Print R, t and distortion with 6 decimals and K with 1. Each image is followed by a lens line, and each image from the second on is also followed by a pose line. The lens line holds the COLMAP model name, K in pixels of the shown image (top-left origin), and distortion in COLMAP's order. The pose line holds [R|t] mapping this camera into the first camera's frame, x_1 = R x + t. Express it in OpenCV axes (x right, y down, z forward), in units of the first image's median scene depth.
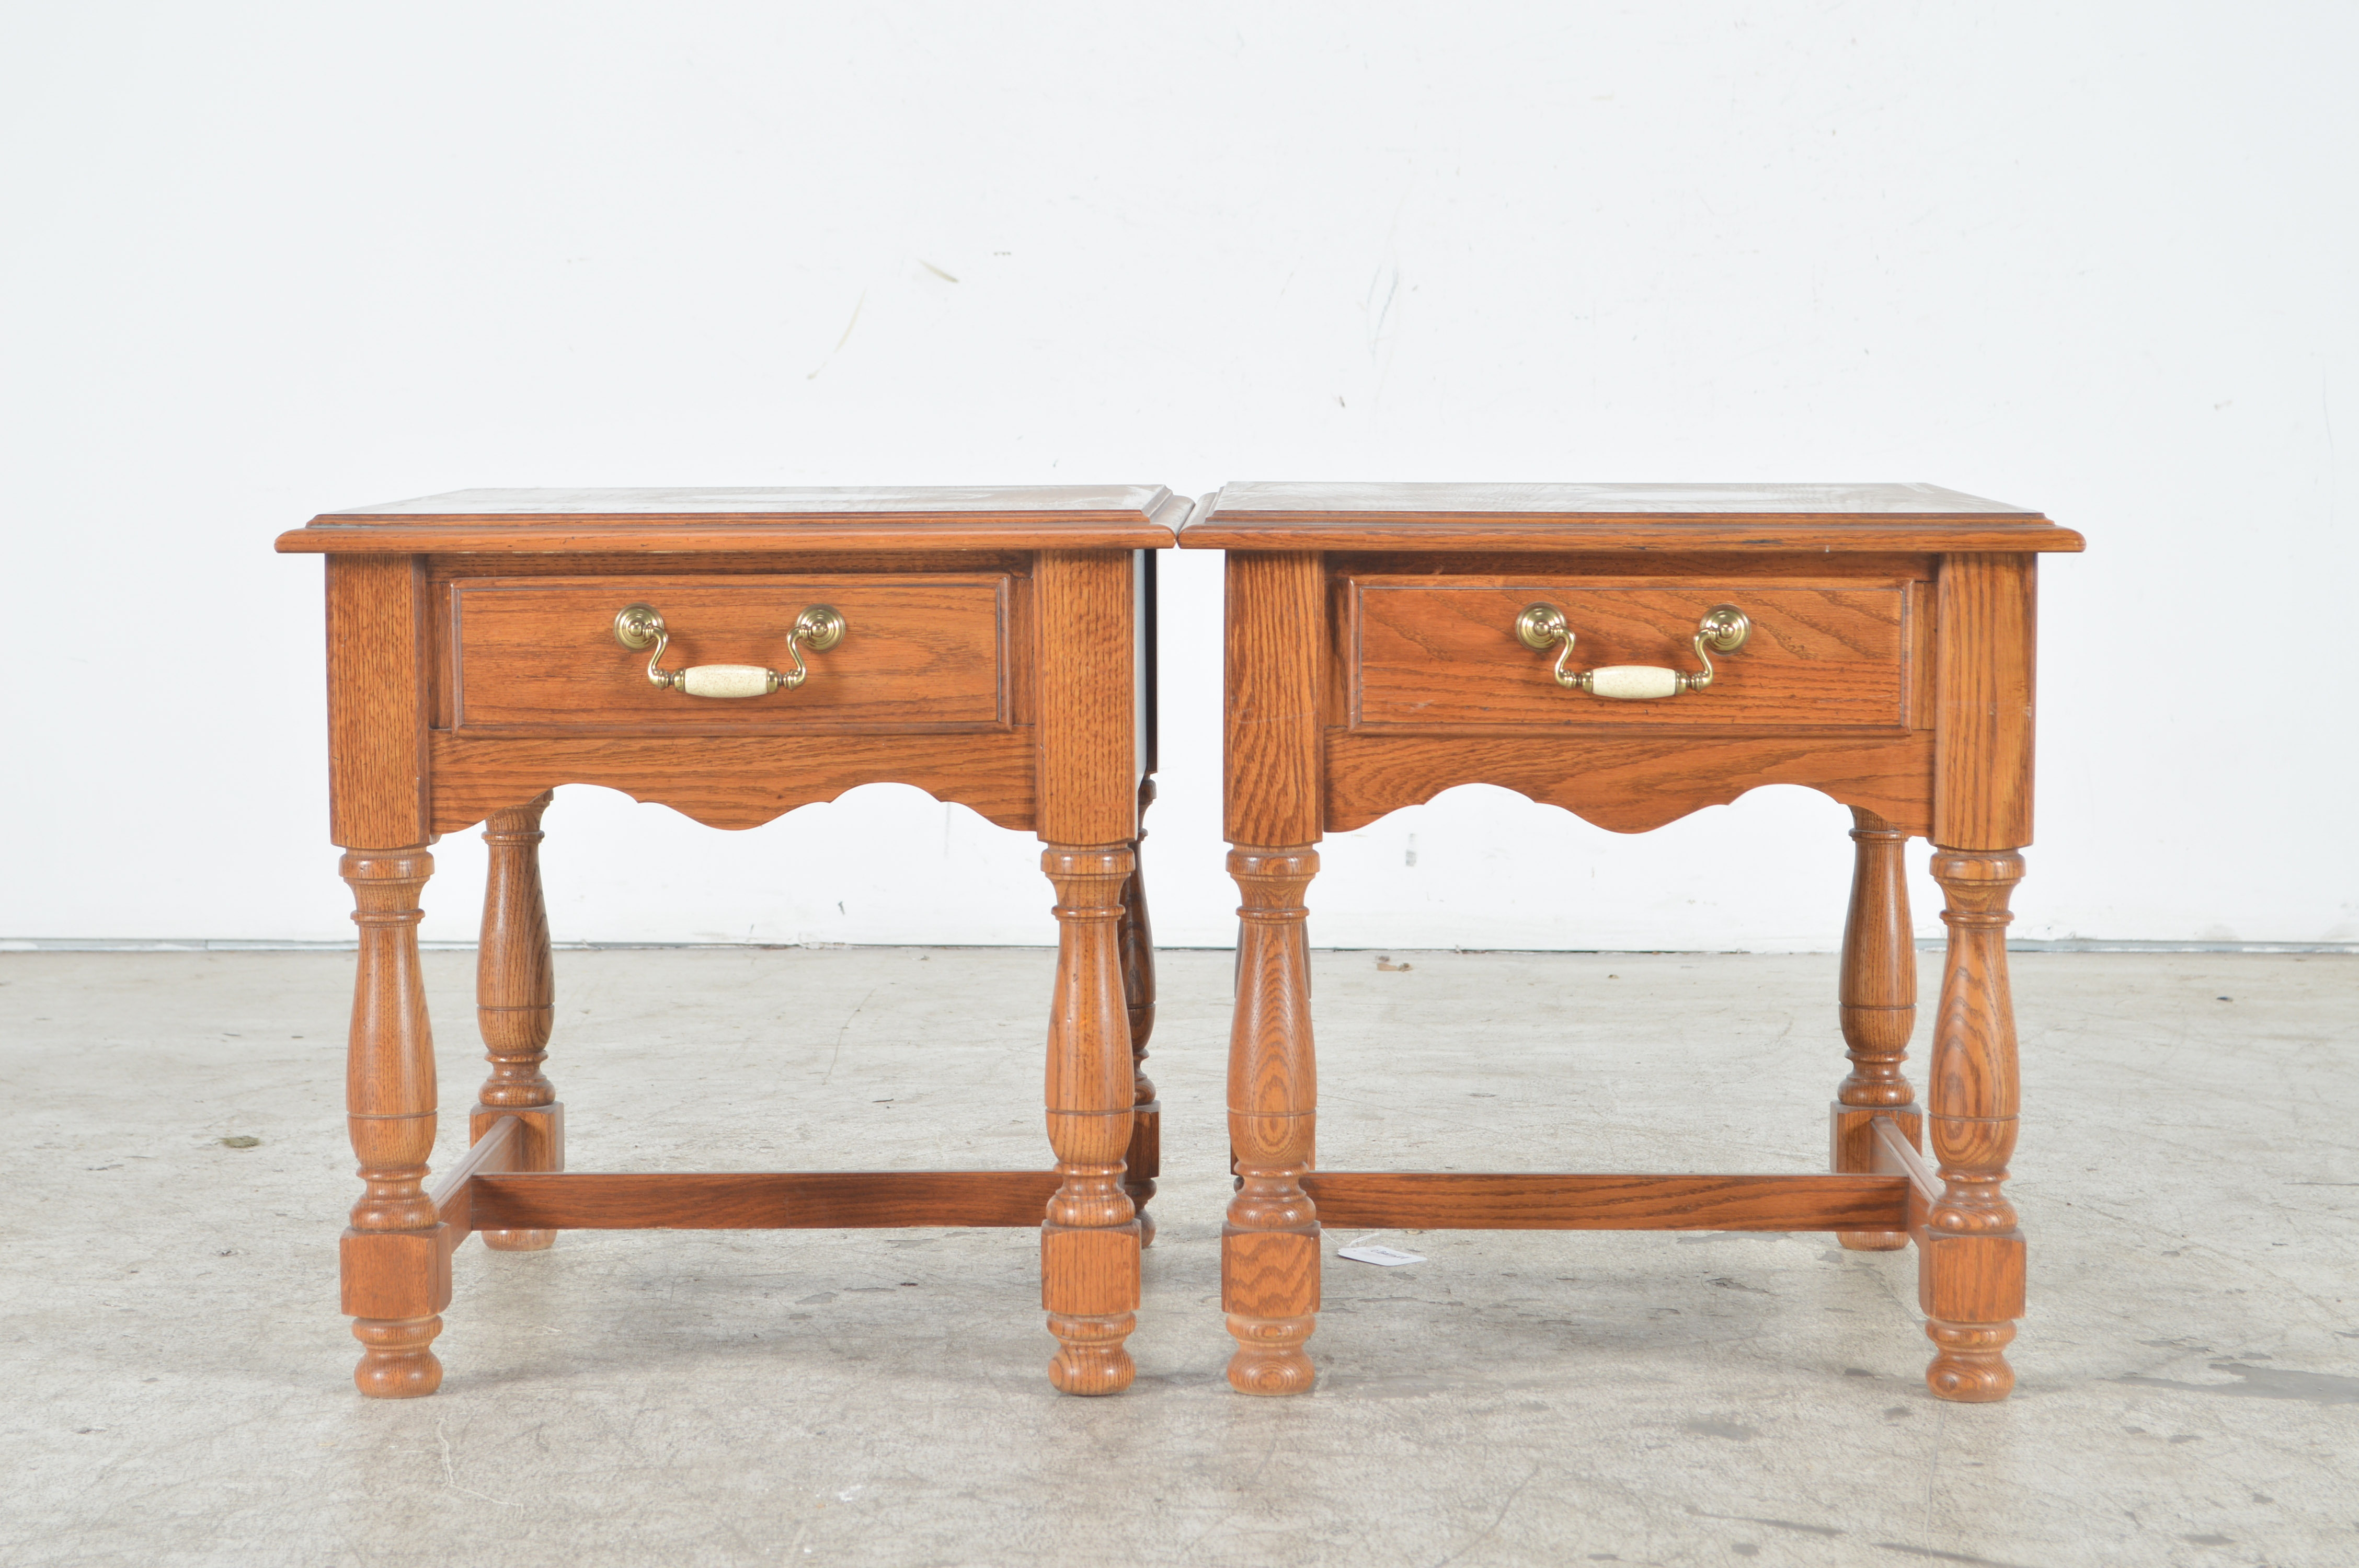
lens RADIAL K [[5494.1, 0, 1197.7], [0, 5494.1, 783.1], [0, 0, 1]] dist [0.037404, 0.304749]
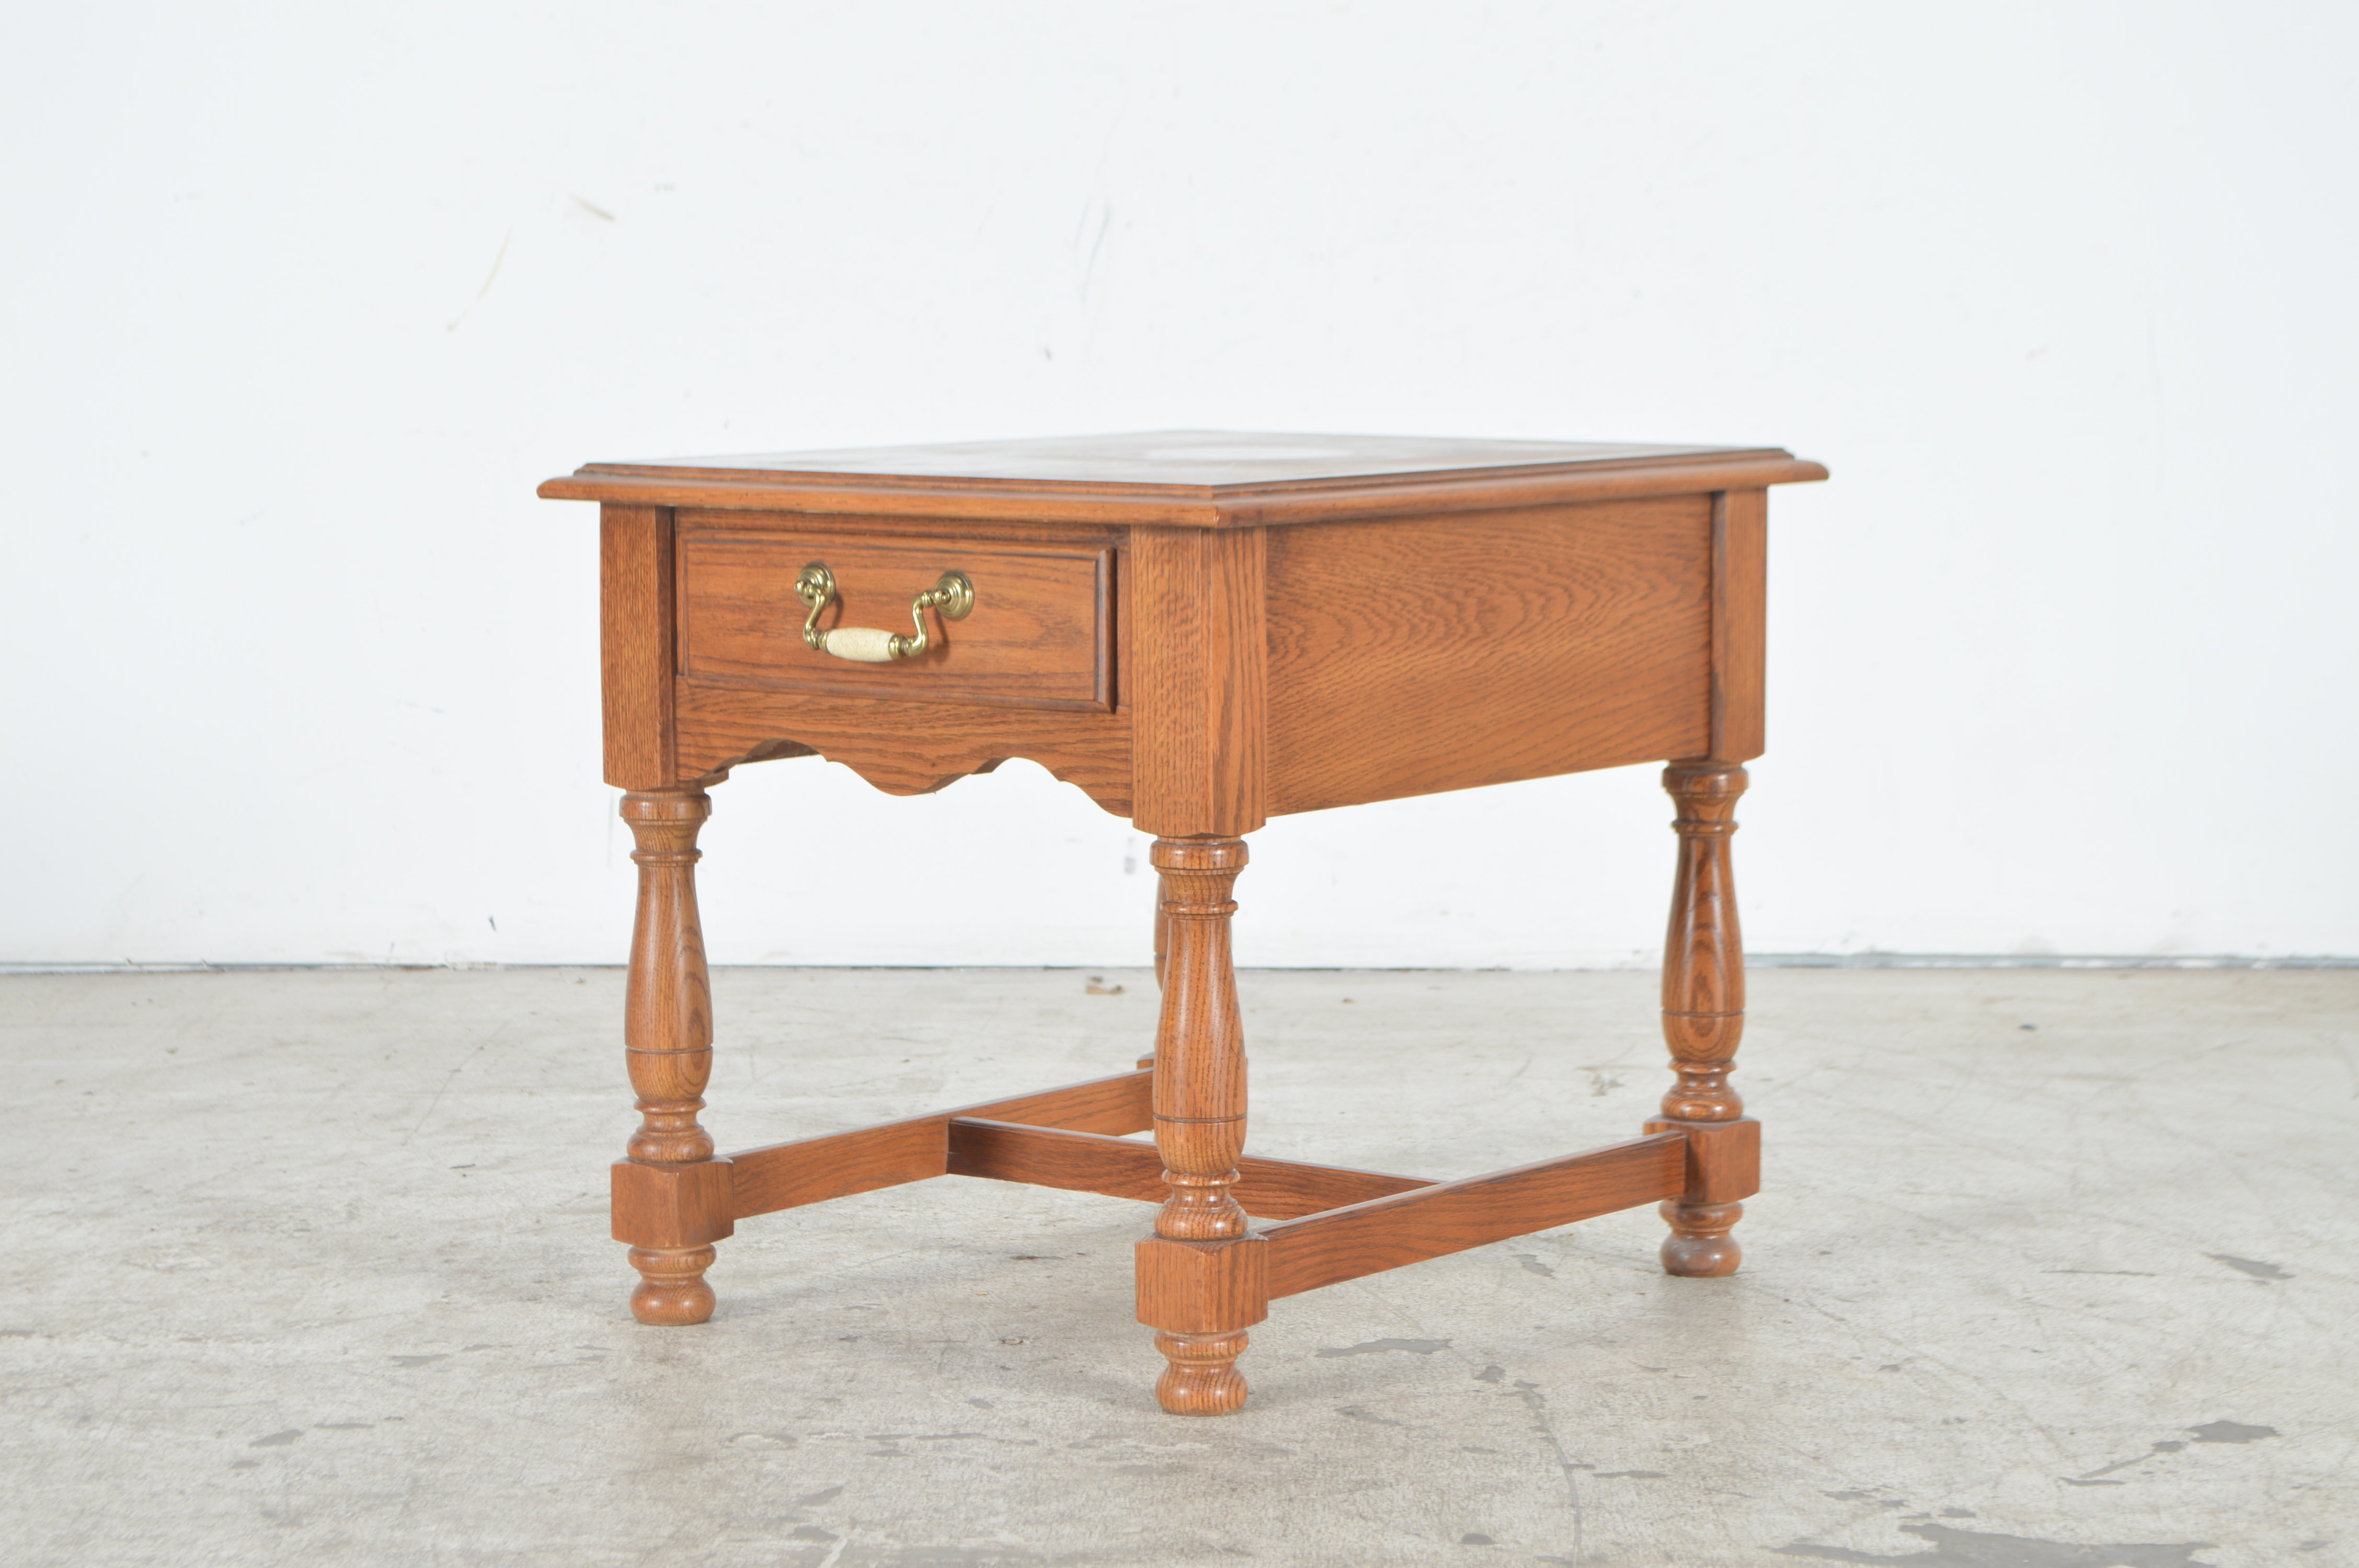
lens RADIAL K [[5562.8, 0, 1179.5], [0, 5562.8, 784.0], [0, 0, 1]] dist [0.032933, 0.318246]
pose [[0.999989, -0.004417, -0.001733, 0.072544], [0.004442, 0.999880, 0.014831, -0.019258], [0.001668, -0.014839, 0.999889, 0.146885]]
